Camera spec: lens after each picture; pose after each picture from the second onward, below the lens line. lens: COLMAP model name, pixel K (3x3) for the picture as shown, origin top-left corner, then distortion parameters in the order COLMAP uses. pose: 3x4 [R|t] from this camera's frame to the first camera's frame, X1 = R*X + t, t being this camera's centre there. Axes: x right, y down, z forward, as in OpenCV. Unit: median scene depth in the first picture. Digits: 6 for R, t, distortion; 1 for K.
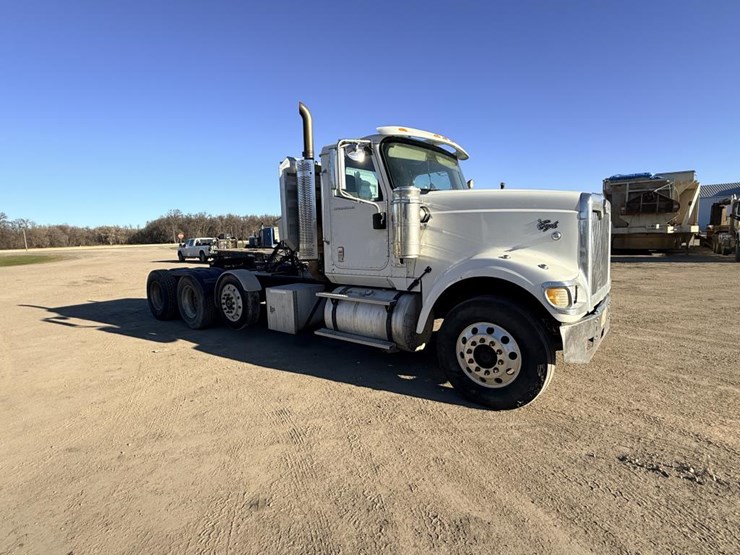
lens RADIAL K [[369.9, 0, 369.7], [0, 369.9, 275.5], [0, 0, 1]] dist [0.000689, 0.000023]
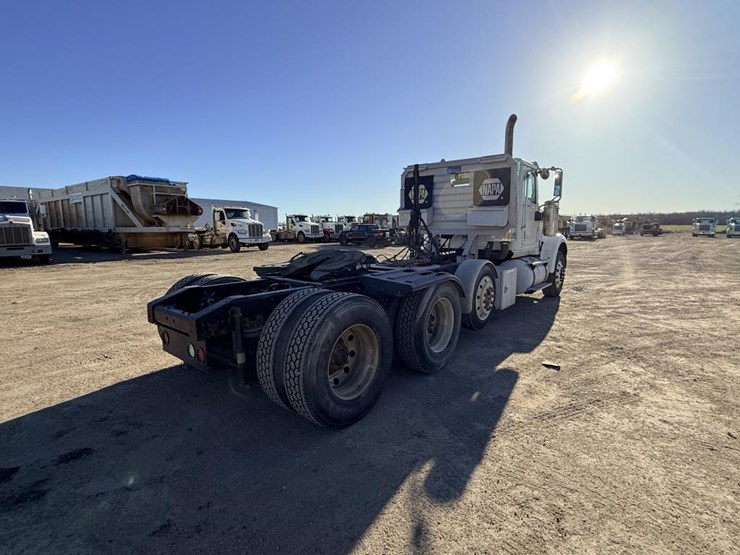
lens RADIAL K [[369.9, 0, 369.7], [0, 369.9, 275.5], [0, 0, 1]] dist [0.000689, 0.000023]
pose [[0.013566, -0.099947, 0.994900, -0.378303], [0.111115, 0.988980, 0.097837, -0.027912], [-0.993715, 0.109221, 0.024522, 0.385350]]
